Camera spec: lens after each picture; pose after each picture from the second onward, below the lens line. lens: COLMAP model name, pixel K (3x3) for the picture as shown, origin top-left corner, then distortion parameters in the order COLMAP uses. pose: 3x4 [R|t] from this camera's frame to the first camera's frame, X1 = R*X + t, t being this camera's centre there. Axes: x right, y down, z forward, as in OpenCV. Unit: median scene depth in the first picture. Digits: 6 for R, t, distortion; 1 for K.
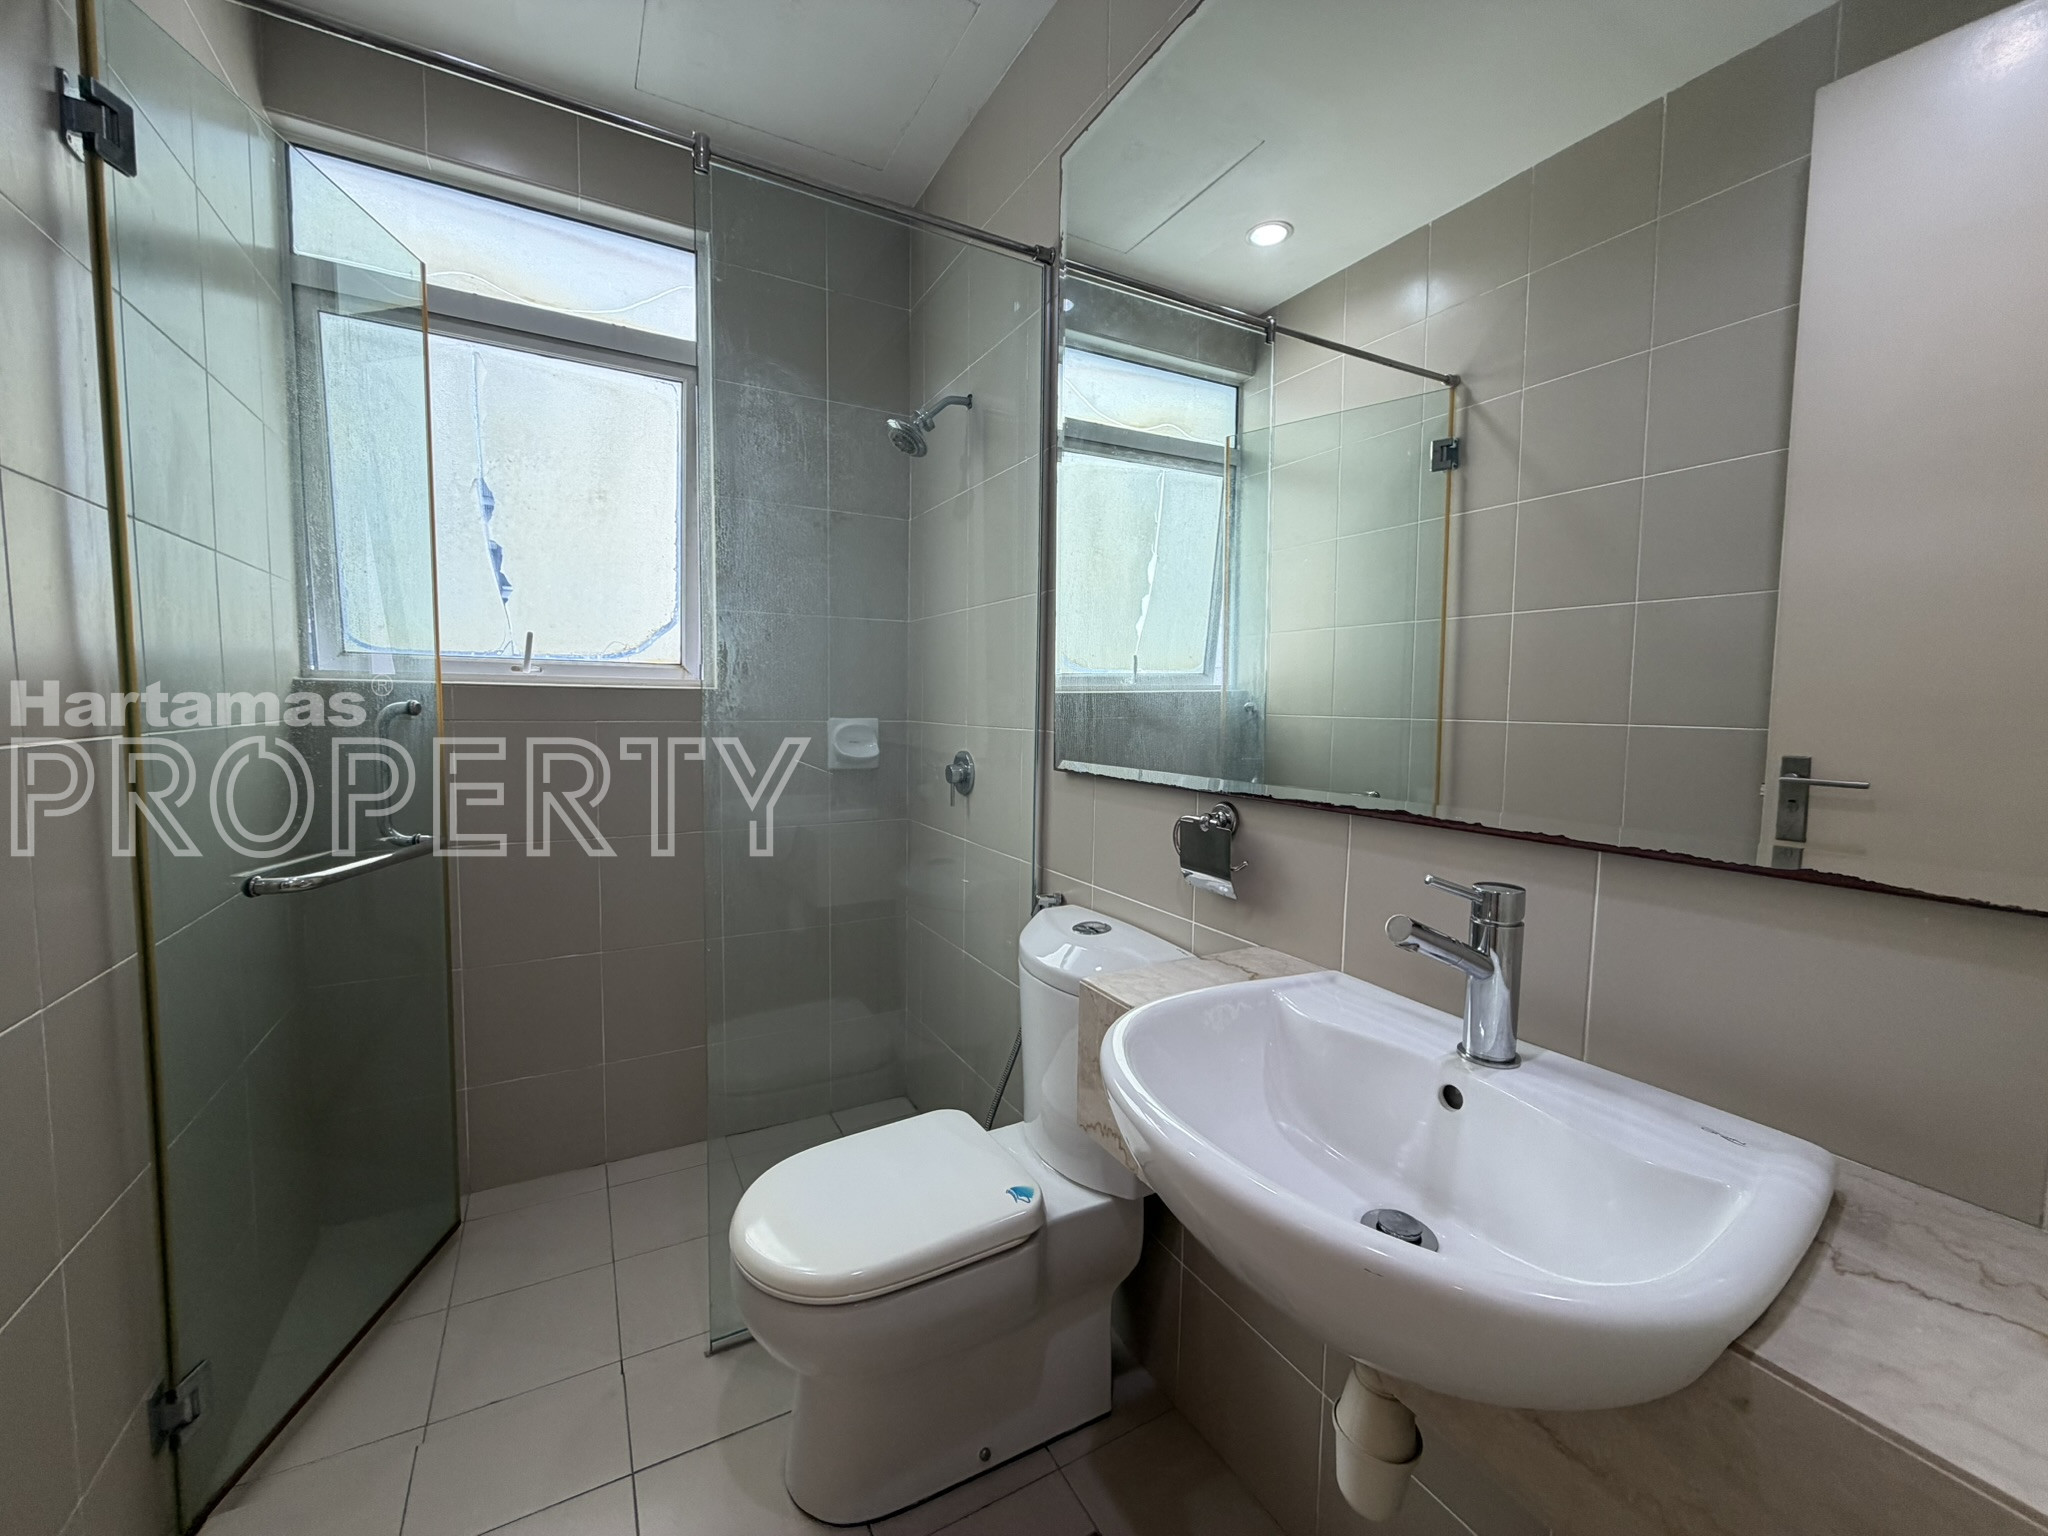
lens RADIAL K [[813.4, 0, 1024.0], [0, 813.4, 768.0], [0, 0, 1]] dist [-0.000787, -0.000698]
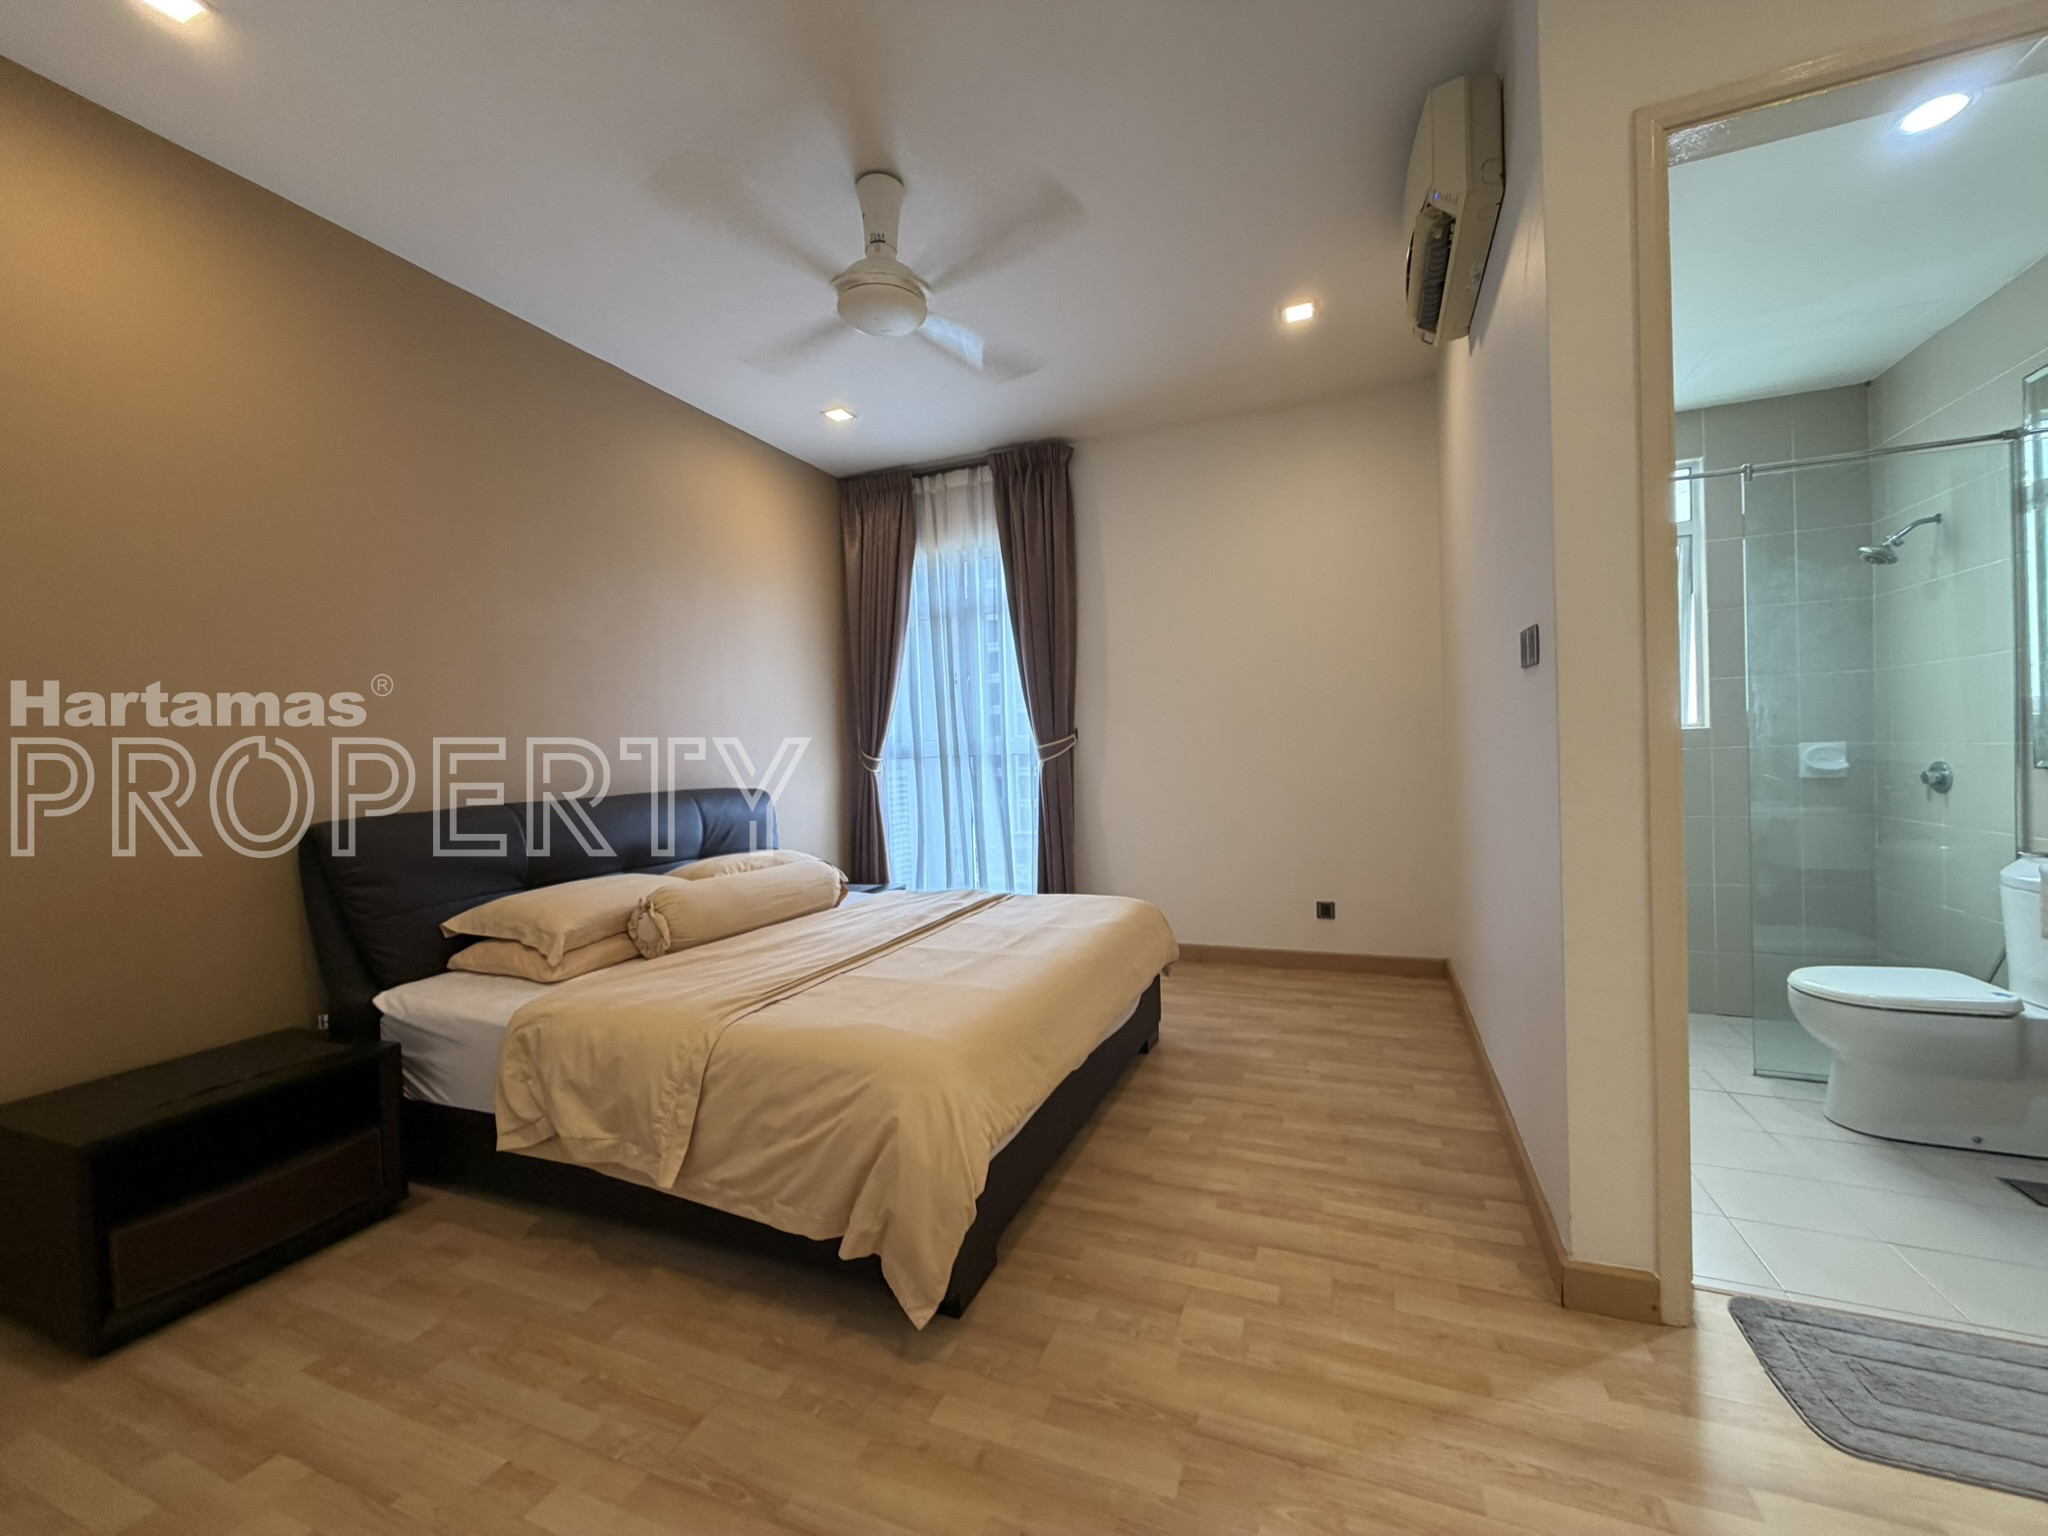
lens RADIAL K [[813.4, 0, 1024.0], [0, 813.4, 768.0], [0, 0, 1]] dist [-0.000787, -0.000698]
pose [[0.619437, -0.024089, -0.784677, 0.047110], [-0.017276, 0.998869, -0.044302, 0.082731], [0.784856, 0.040998, 0.618320, -1.144387]]
